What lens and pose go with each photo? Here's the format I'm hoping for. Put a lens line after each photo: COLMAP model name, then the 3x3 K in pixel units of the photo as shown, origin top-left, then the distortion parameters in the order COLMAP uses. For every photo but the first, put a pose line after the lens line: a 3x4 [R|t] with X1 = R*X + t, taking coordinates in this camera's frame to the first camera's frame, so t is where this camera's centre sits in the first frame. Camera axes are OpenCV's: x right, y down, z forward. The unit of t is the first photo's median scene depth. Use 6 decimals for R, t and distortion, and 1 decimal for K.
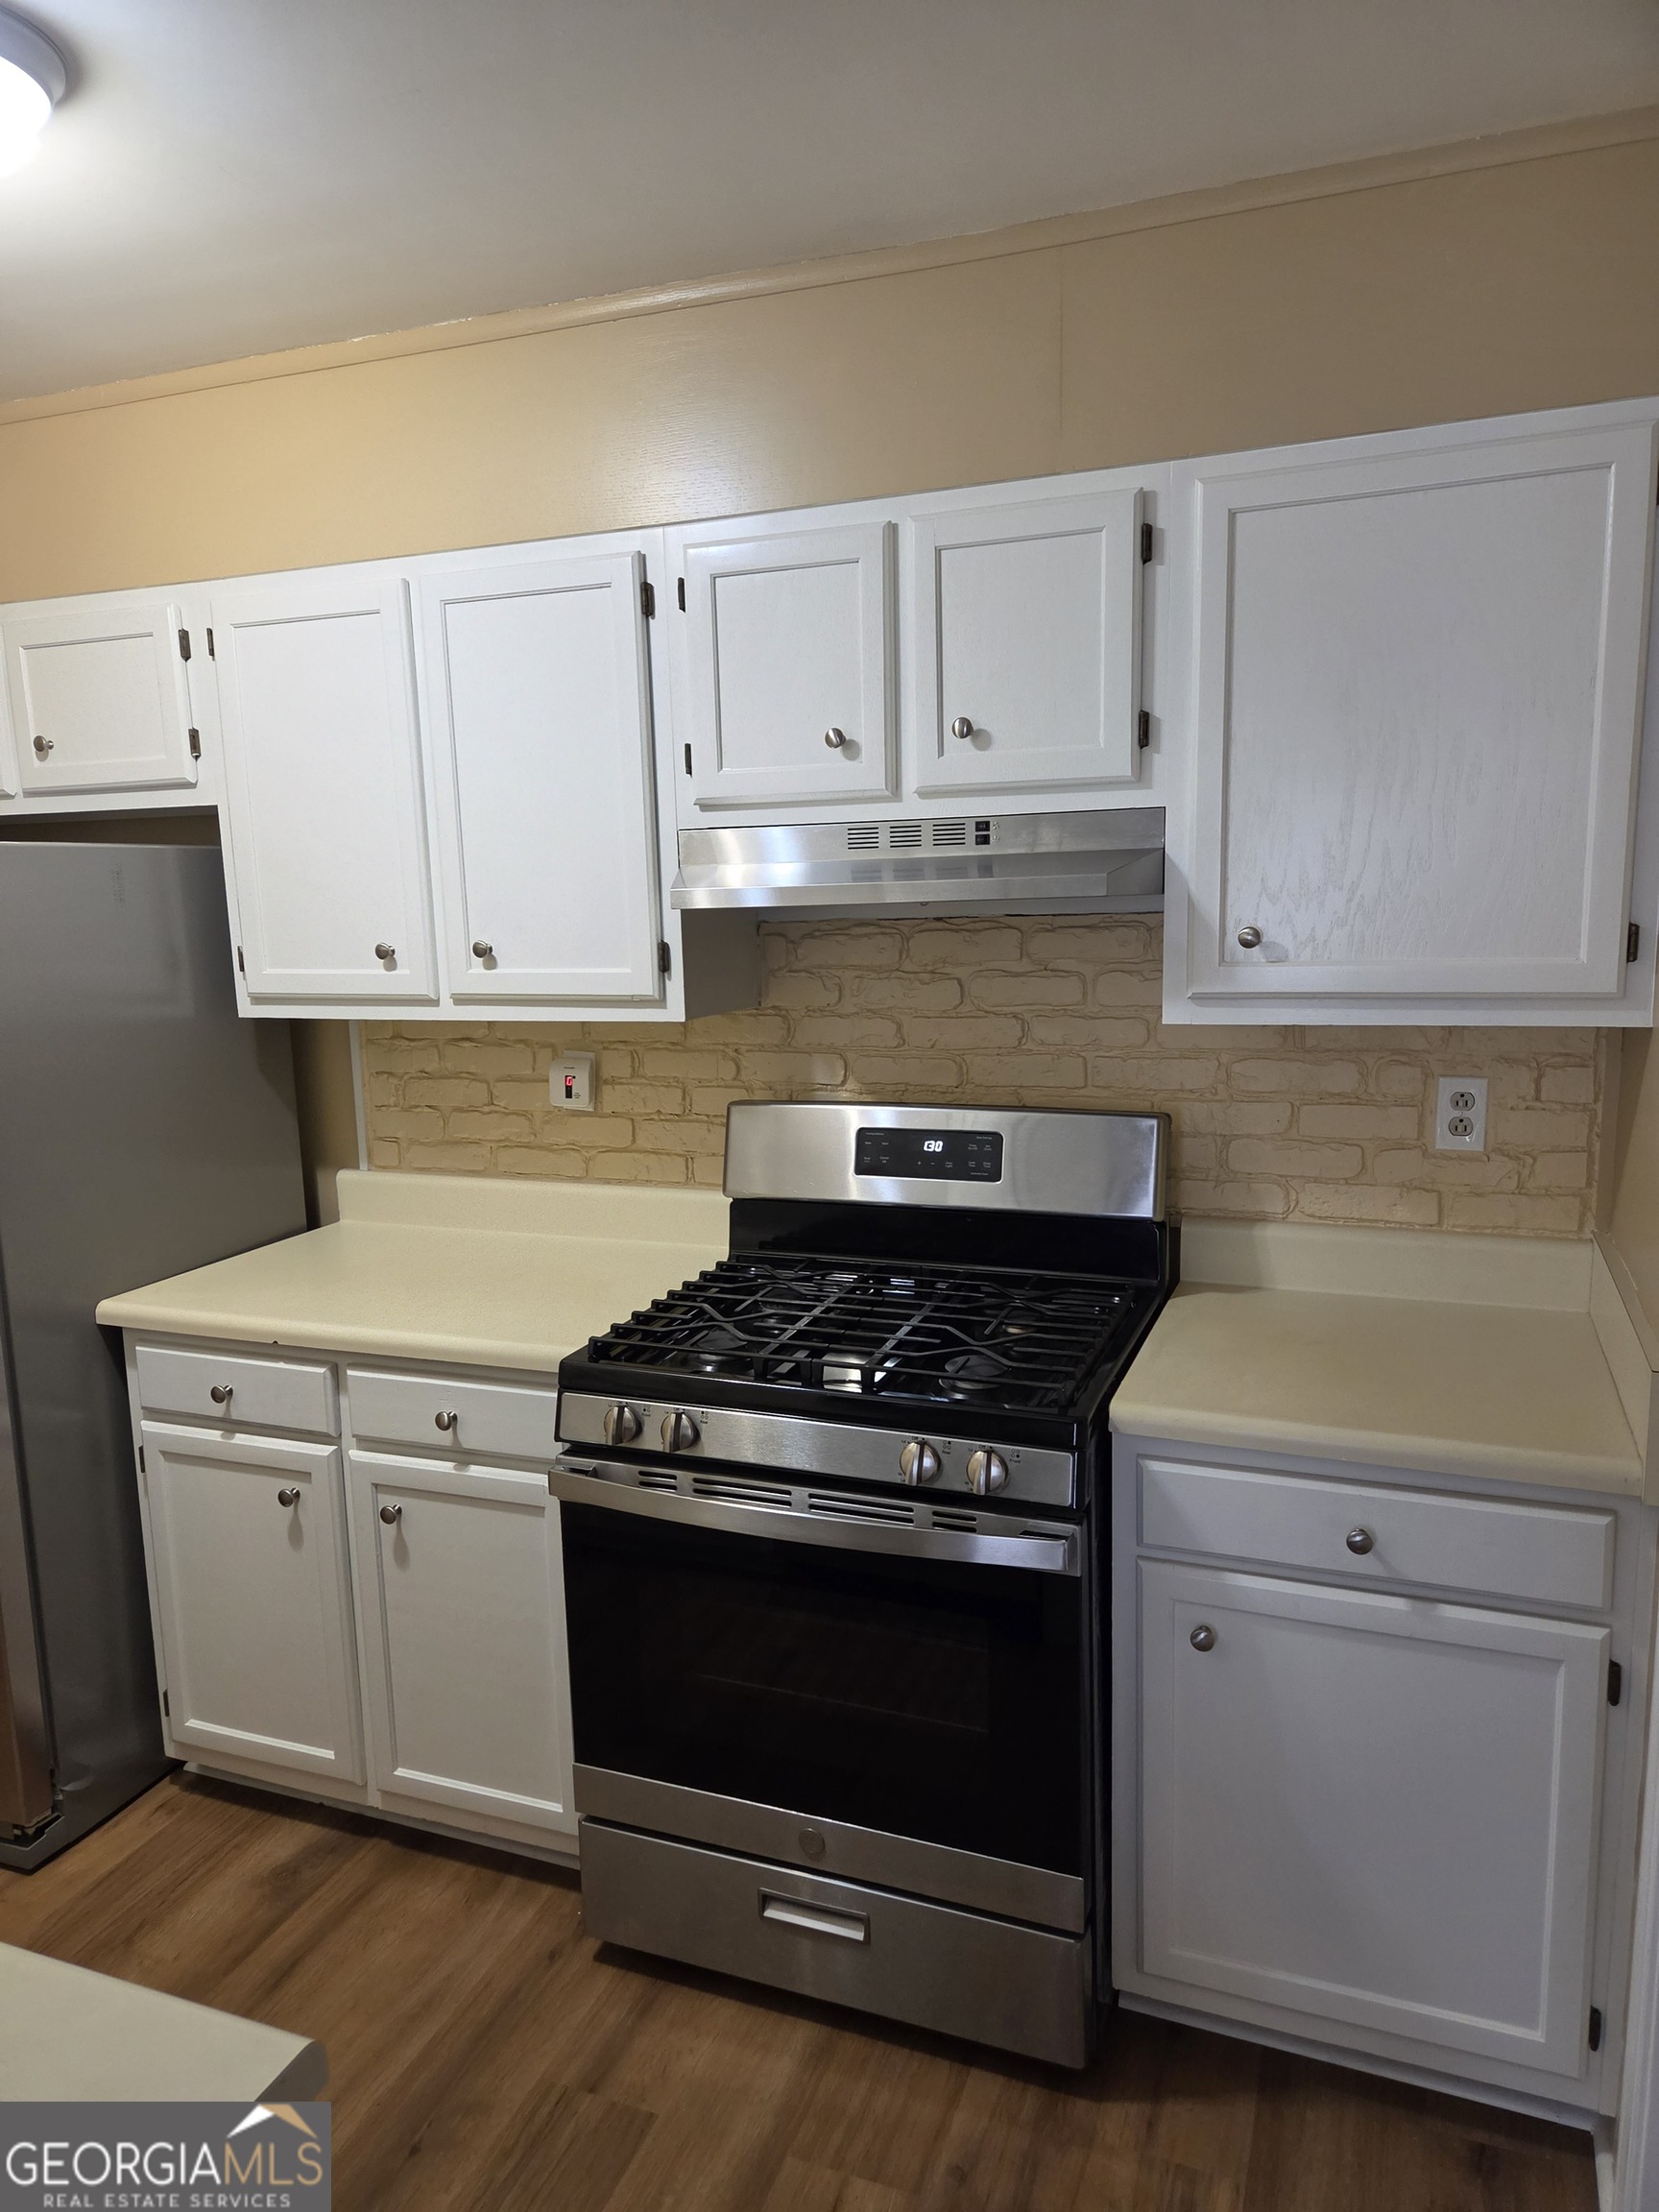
lens RADIAL K [[1484.0, 0, 828.0], [0, 1484.0, 1118.0], [0, 0, 1]] dist [0.069258, -0.053658]
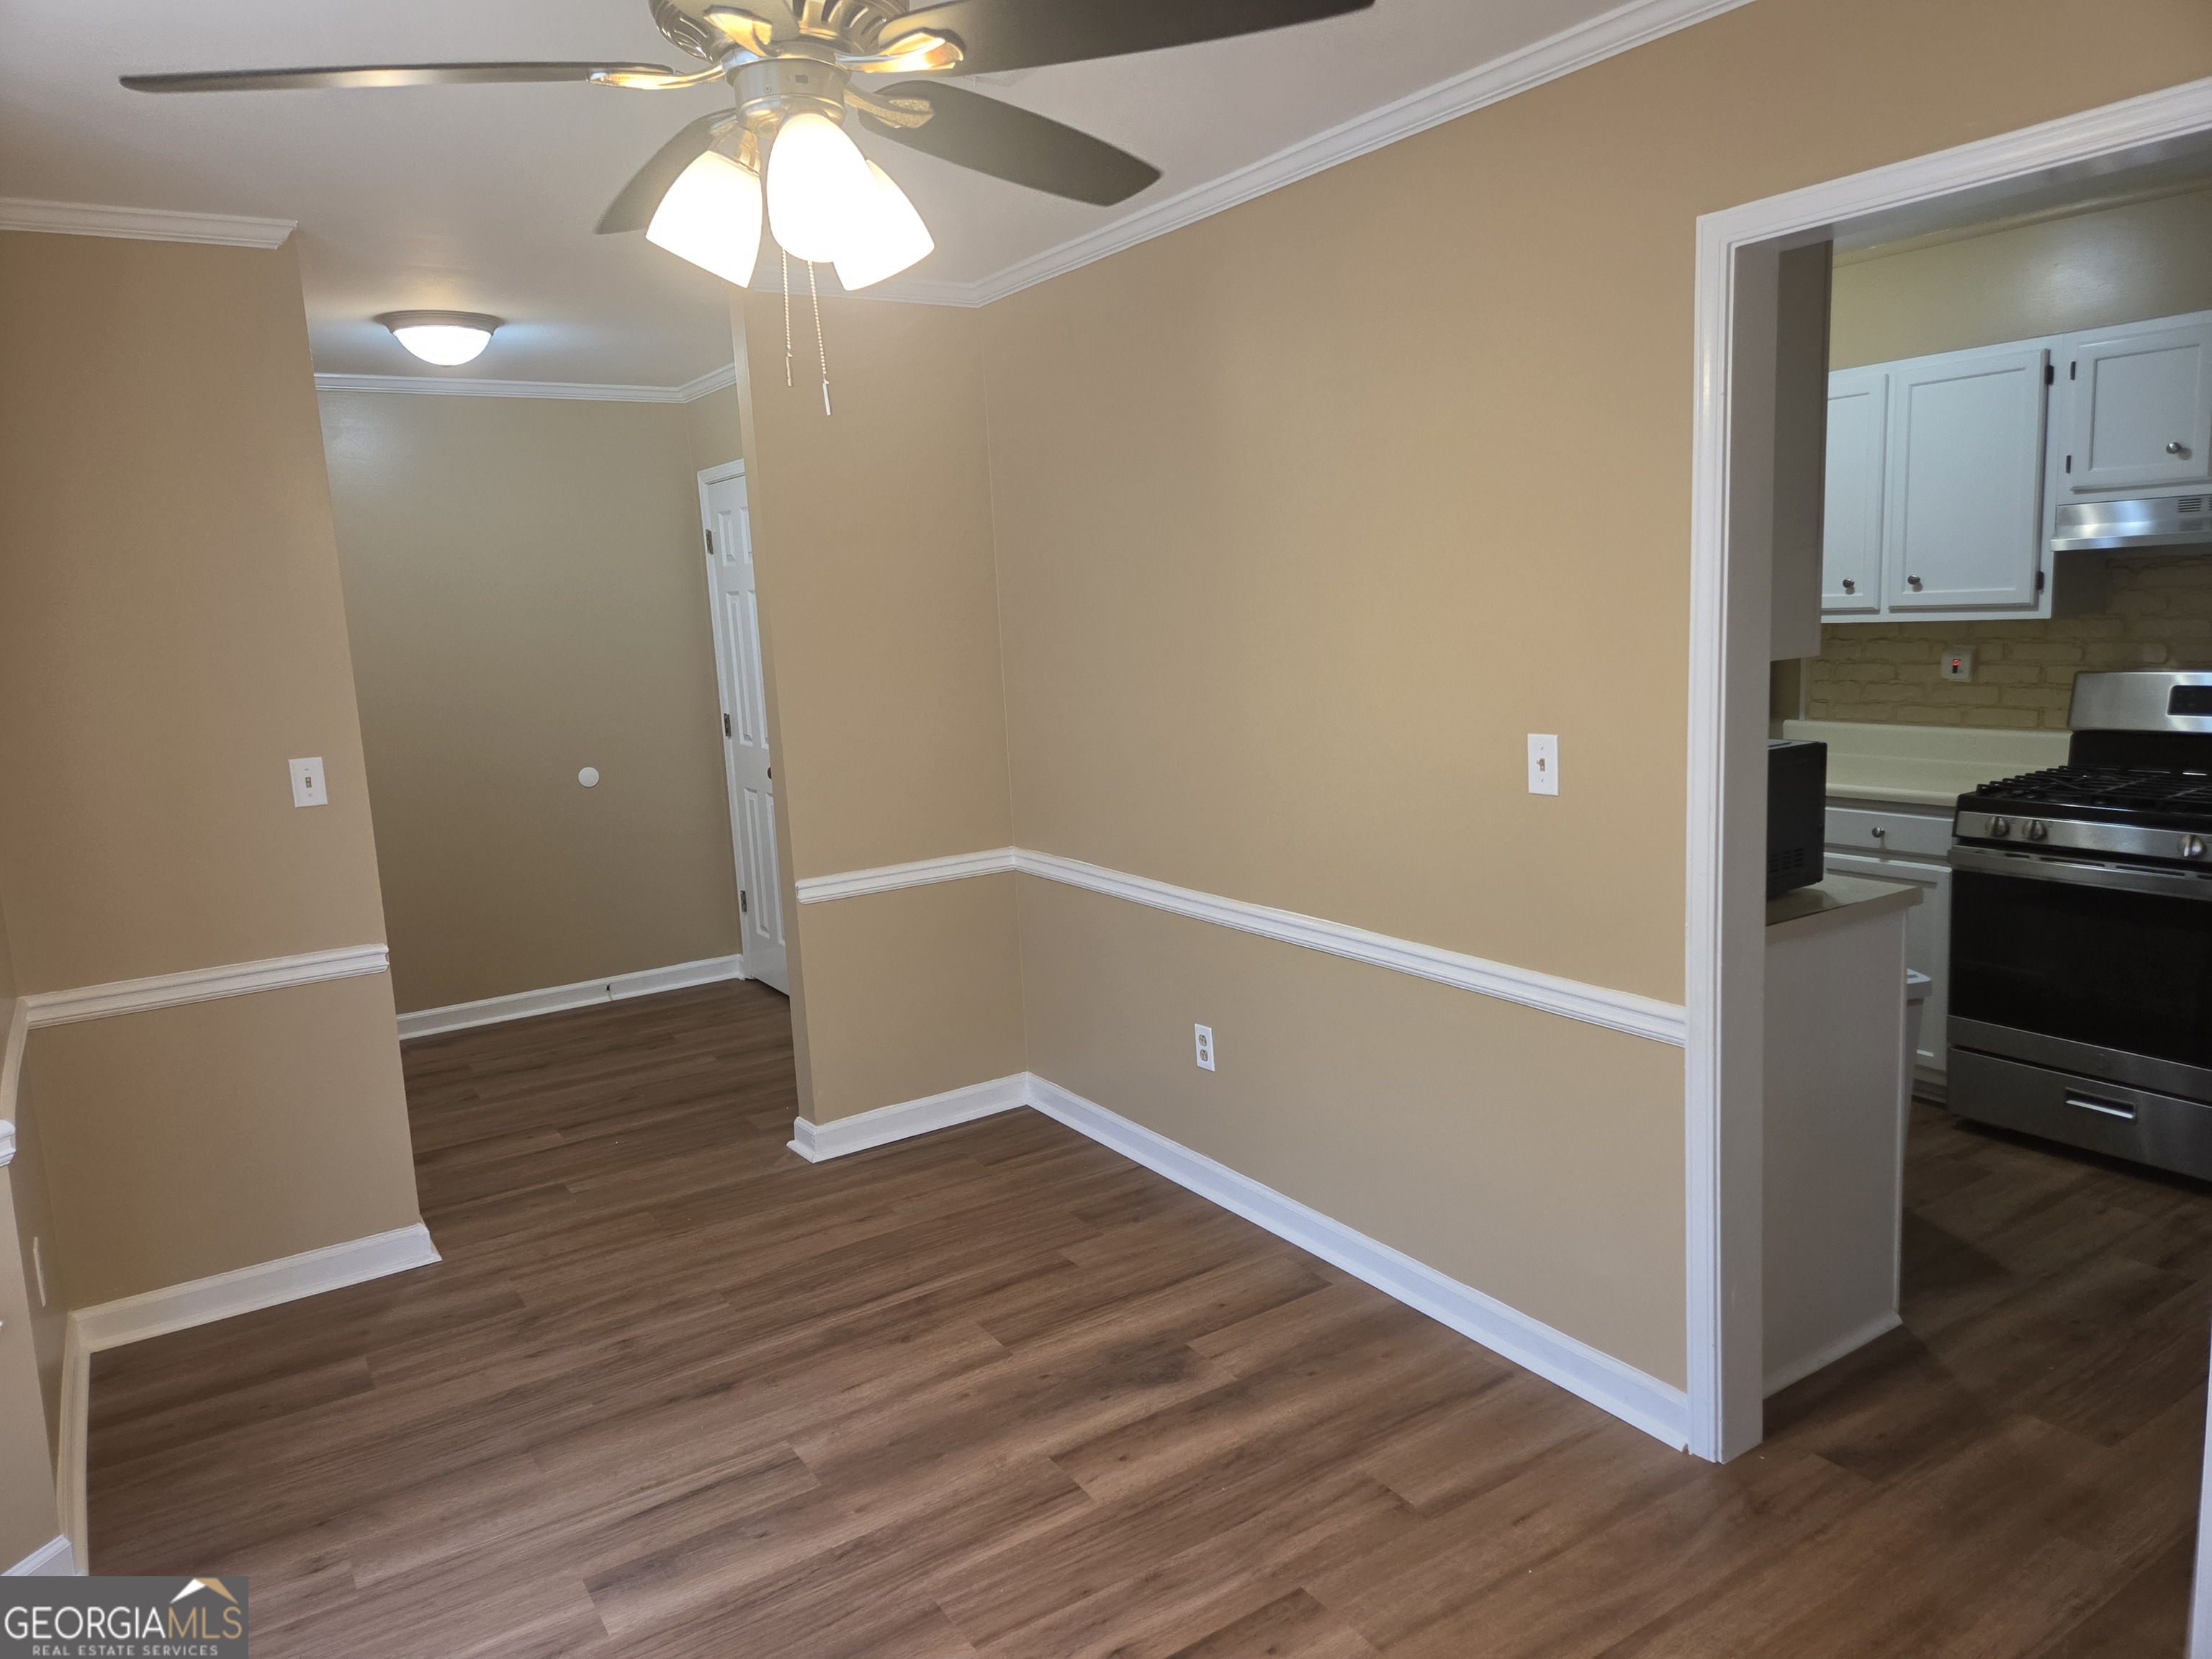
lens RADIAL K [[1484.0, 0, 1104.1], [0, 1484.0, 806.3], [0, 0, 1]] dist [0.069258, -0.053658]
pose [[0.812483, 0.070785, -0.578671, 0.039714], [-0.064598, 0.997420, 0.031310, 0.163949], [0.579394, 0.011942, 0.814960, -1.023868]]
